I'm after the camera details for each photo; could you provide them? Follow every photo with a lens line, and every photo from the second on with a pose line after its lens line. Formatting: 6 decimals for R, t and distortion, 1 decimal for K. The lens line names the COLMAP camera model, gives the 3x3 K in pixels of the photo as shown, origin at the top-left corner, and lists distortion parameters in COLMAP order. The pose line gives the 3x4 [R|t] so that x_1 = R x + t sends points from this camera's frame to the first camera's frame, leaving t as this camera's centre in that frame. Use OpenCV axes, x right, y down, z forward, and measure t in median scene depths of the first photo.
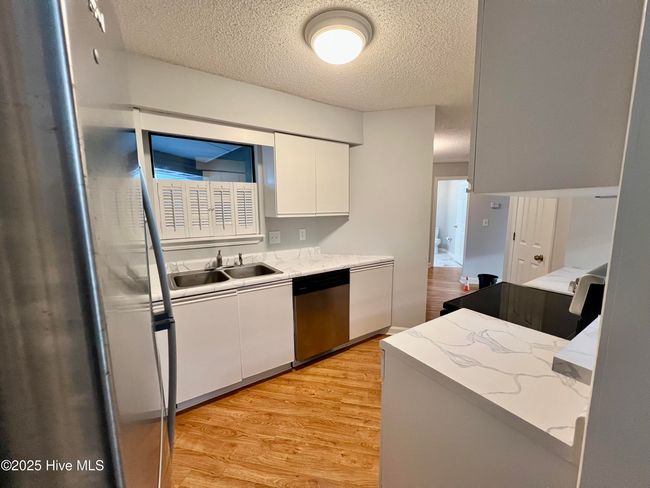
lens RADIAL K [[260.3, 0, 325.0], [0, 260.3, 244.0], [0, 0, 1]] dist [-0.002501, -0.000128]
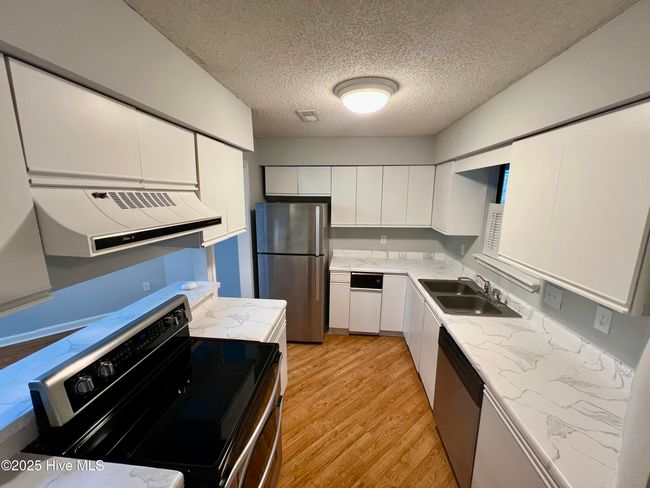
lens RADIAL K [[261.6, 0, 325.0], [0, 261.6, 244.0], [0, 0, 1]] dist [-0.000083, 0.000023]
pose [[-0.628583, 0.154580, -0.762226, 0.858420], [-0.108574, 0.953011, 0.282809, -0.373626], [0.770126, 0.260528, -0.582264, 1.315510]]
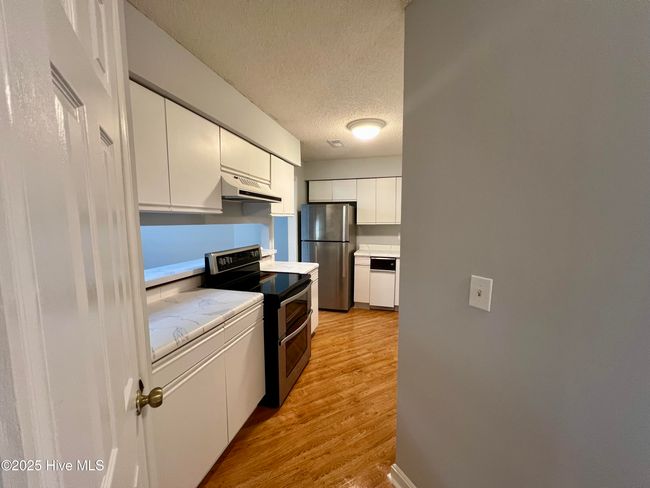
lens RADIAL K [[260.3, 0, 325.0], [0, 260.3, 244.0], [0, 0, 1]] dist [-0.002501, -0.000128]
pose [[-0.753679, 0.071535, -0.653338, 1.195384], [-0.083270, 0.975656, 0.202885, -0.263086], [0.651946, 0.207313, -0.729375, 1.819178]]
